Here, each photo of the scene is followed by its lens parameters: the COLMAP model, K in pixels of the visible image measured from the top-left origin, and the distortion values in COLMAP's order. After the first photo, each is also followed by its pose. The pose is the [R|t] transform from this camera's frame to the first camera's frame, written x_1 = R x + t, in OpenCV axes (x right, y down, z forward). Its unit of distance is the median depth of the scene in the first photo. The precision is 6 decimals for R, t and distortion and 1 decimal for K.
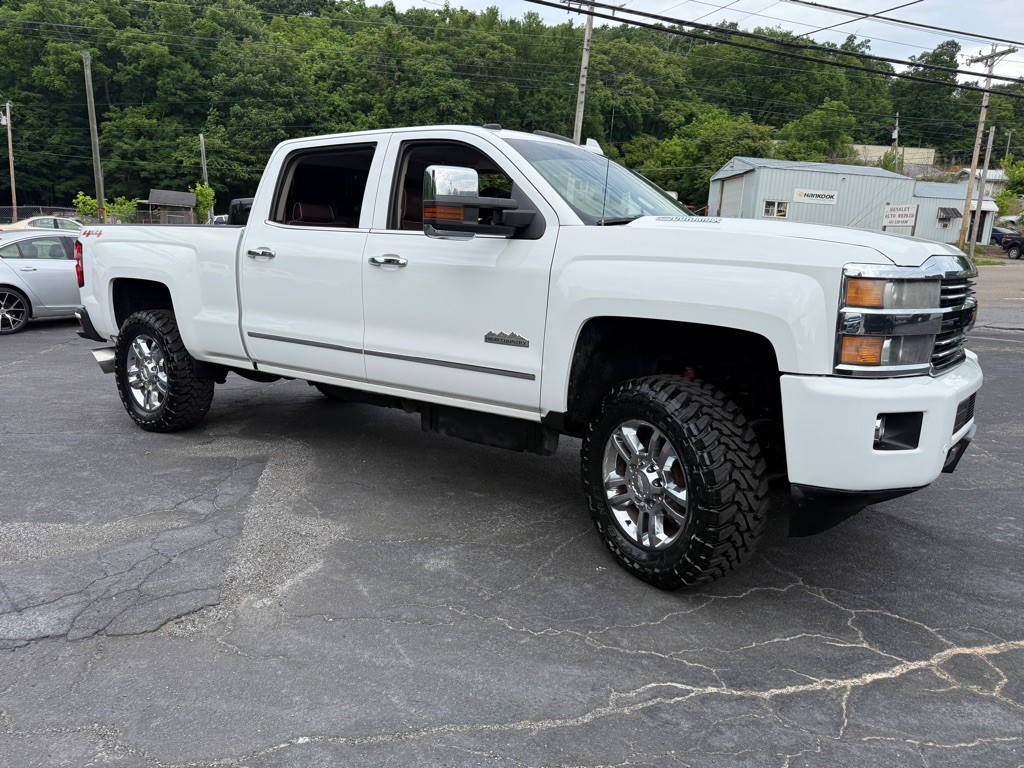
lens RADIAL K [[726.6, 0, 506.4], [0, 726.6, 379.9], [0, 0, 1]] dist [0.021516, -0.028956]
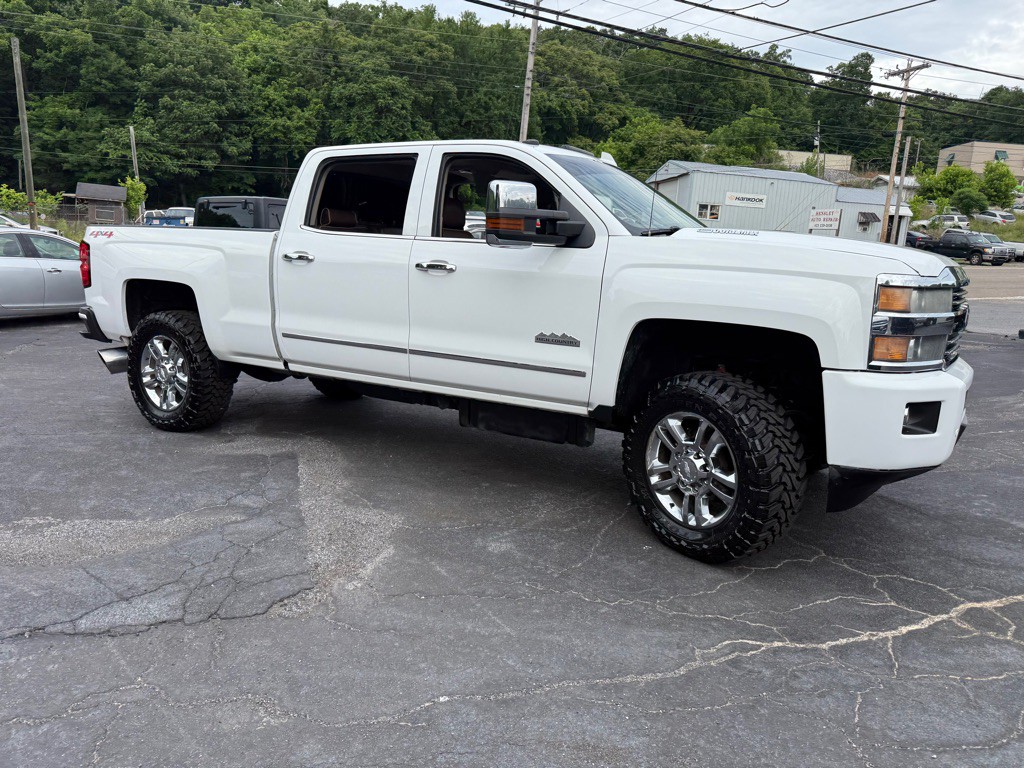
lens RADIAL K [[726.6, 0, 506.2], [0, 726.6, 378.8], [0, 0, 1]] dist [0.021516, -0.028956]
pose [[0.995968, -0.007301, 0.089407, -0.147251], [0.007252, 0.999973, 0.000873, 0.001056], [-0.089411, -0.000221, 0.995995, -0.065141]]
